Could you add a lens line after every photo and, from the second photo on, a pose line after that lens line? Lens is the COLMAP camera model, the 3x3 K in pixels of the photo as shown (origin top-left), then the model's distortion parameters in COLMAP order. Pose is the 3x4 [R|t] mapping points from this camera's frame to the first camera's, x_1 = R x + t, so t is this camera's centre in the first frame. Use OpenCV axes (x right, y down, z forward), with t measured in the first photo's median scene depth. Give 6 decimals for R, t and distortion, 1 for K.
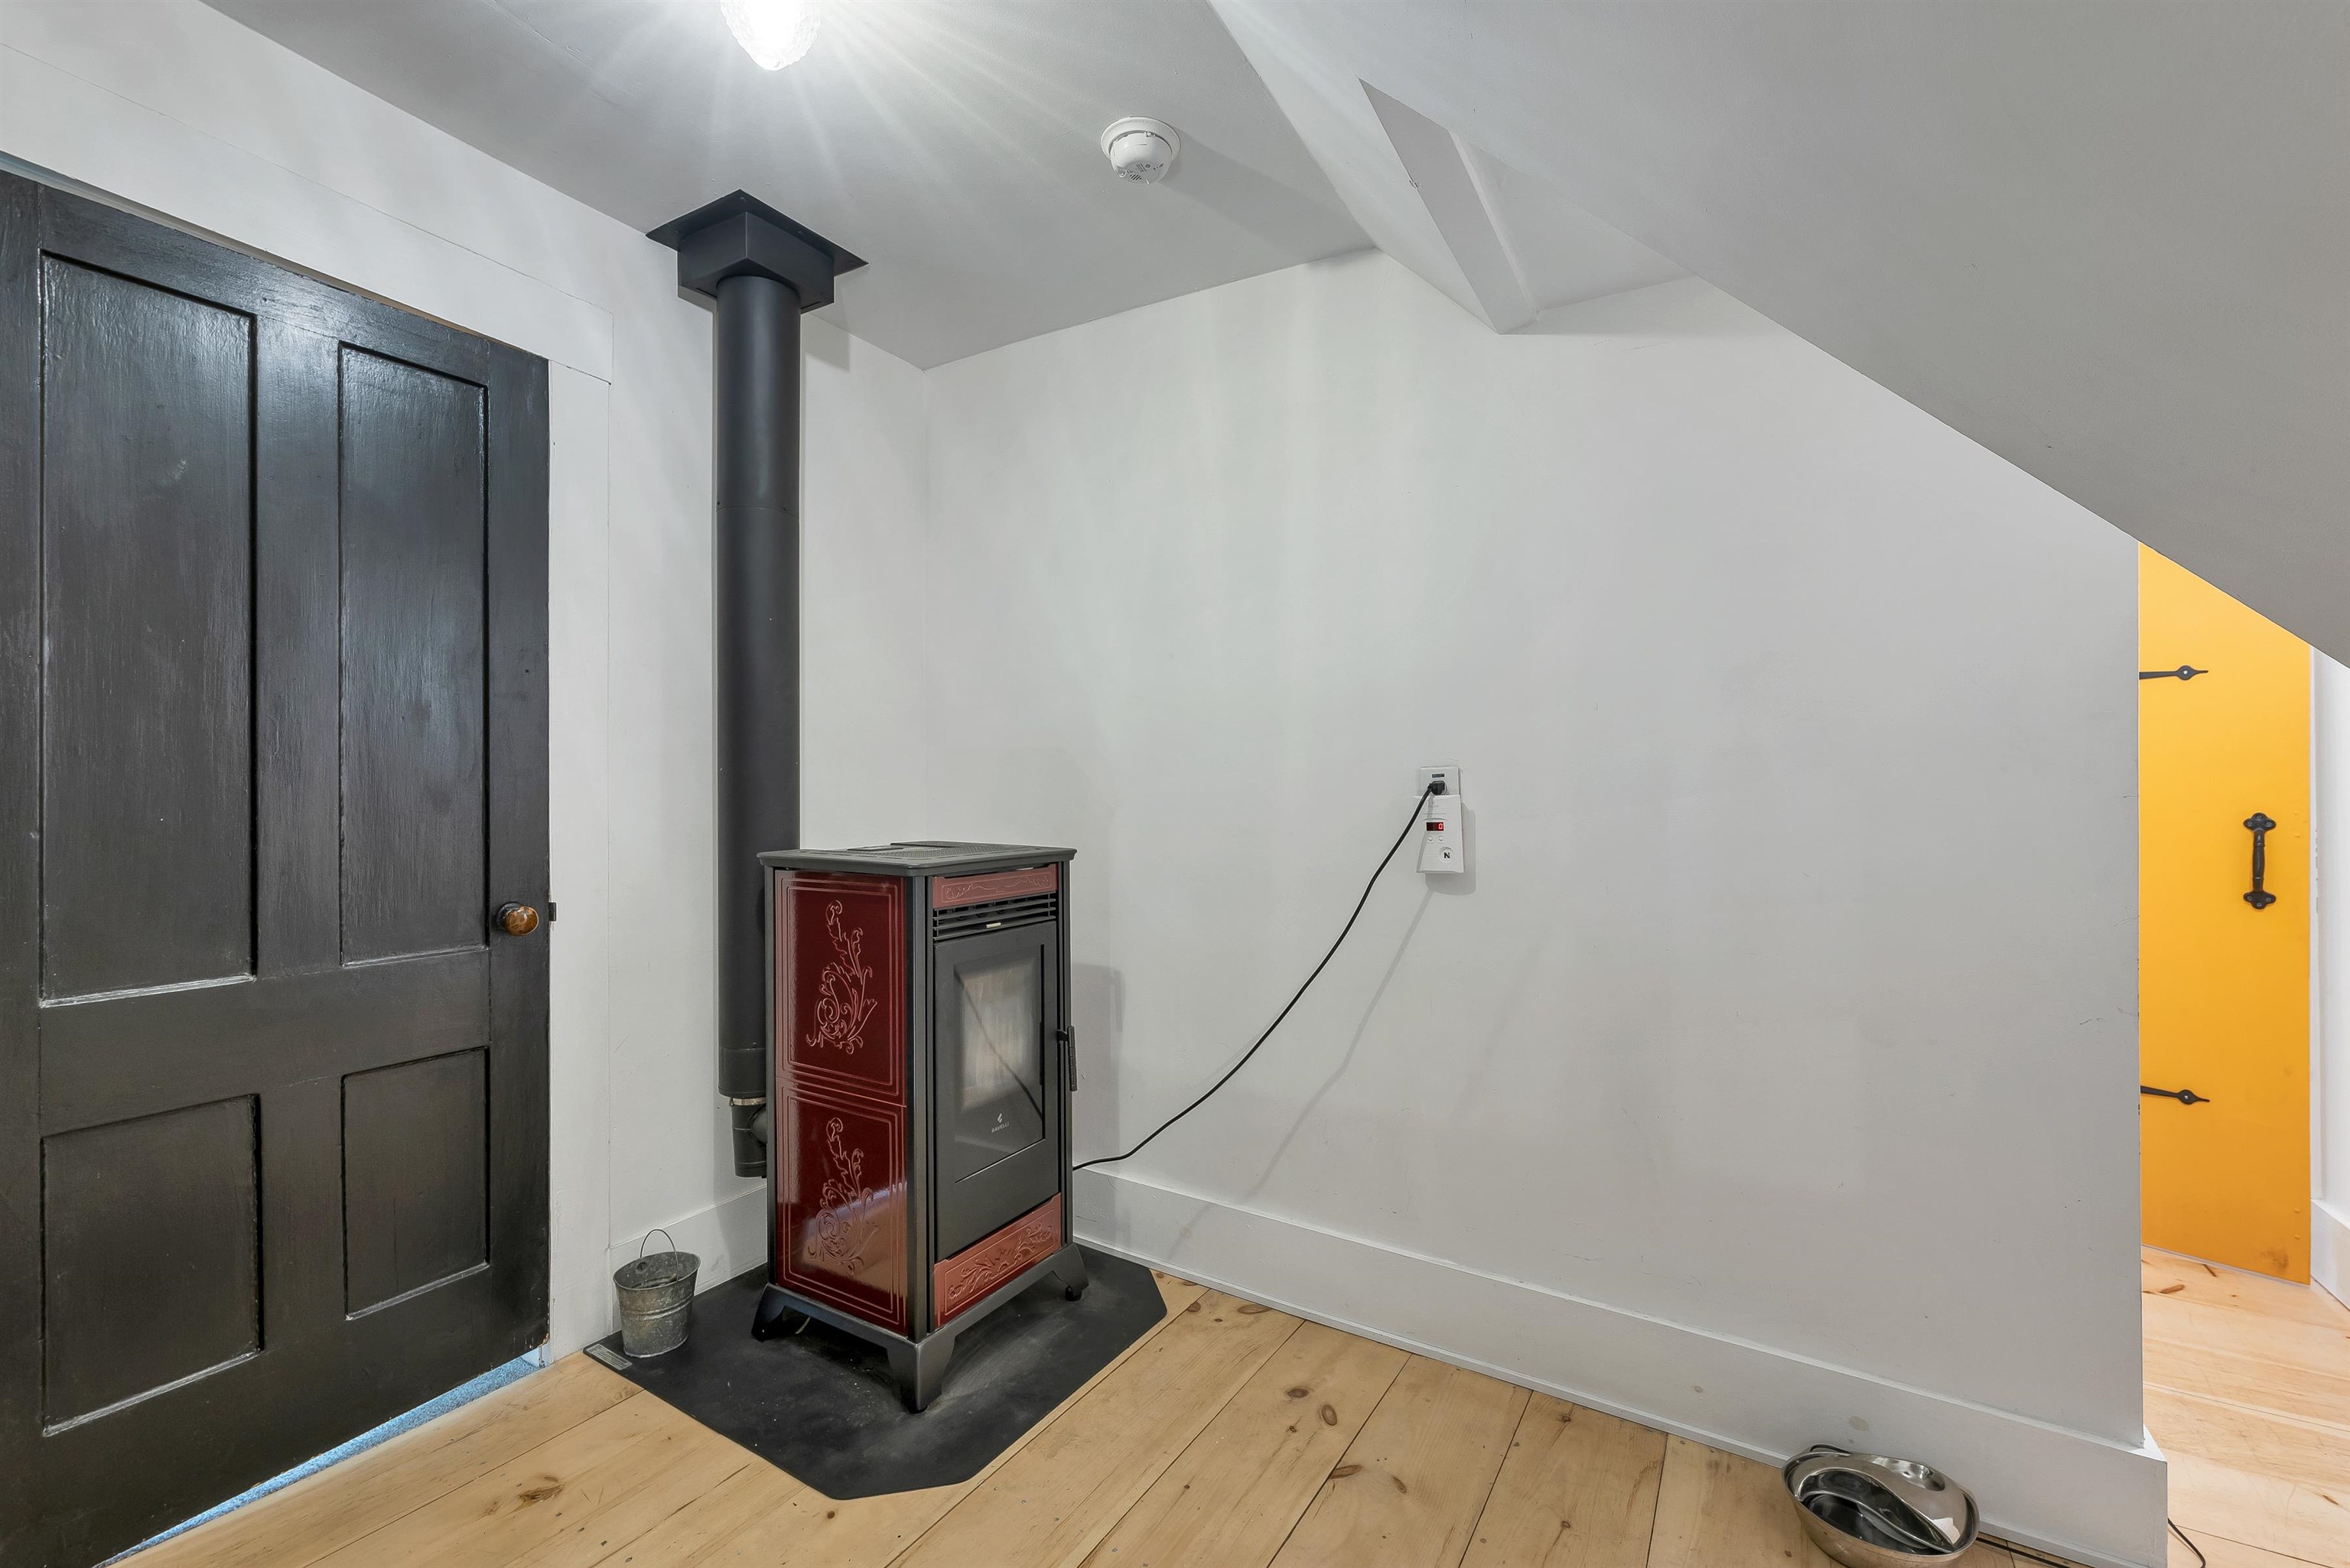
lens RADIAL K [[993.7, 0, 1157.1], [0, 993.7, 786.6], [0, 0, 1]] dist [0.000765, 0.000222]
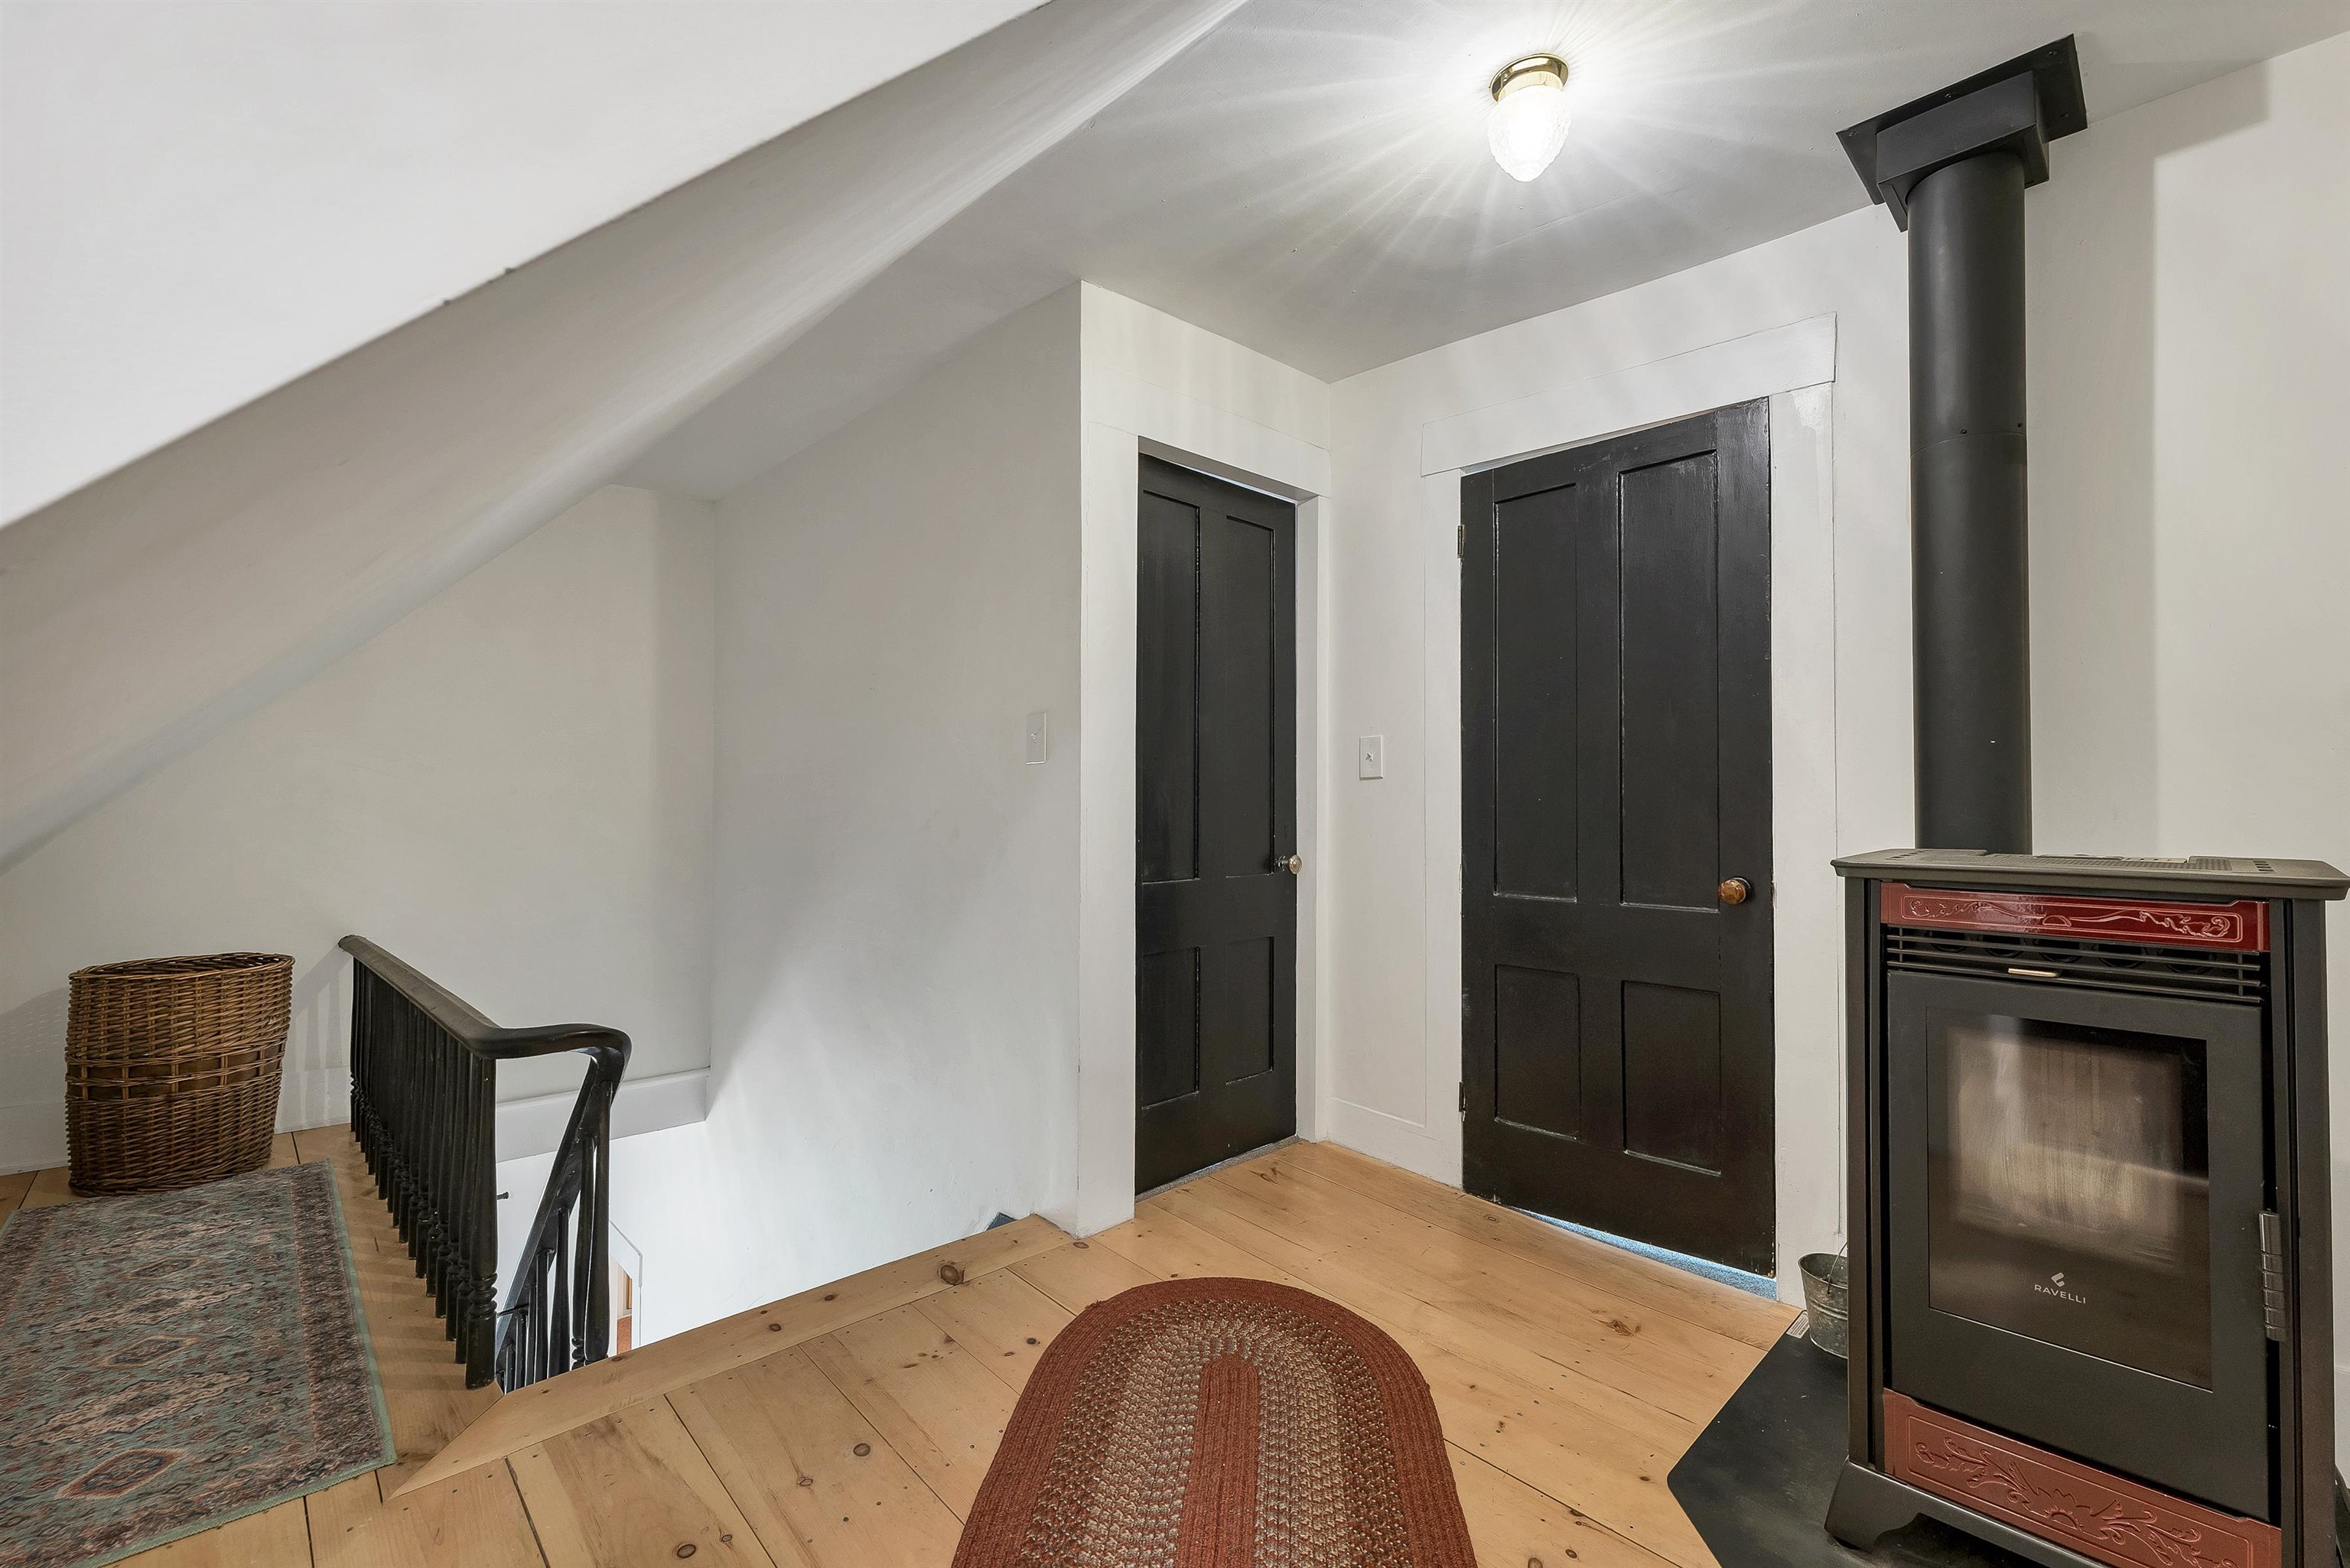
lens RADIAL K [[993.7, 0, 1157.1], [0, 993.7, 786.6], [0, 0, 1]] dist [0.000765, 0.000222]
pose [[-0.272996, -0.012016, -0.961940, 0.670596], [-0.000984, 0.999925, -0.012211, 0.026654], [0.962015, -0.002387, -0.272987, 0.666434]]
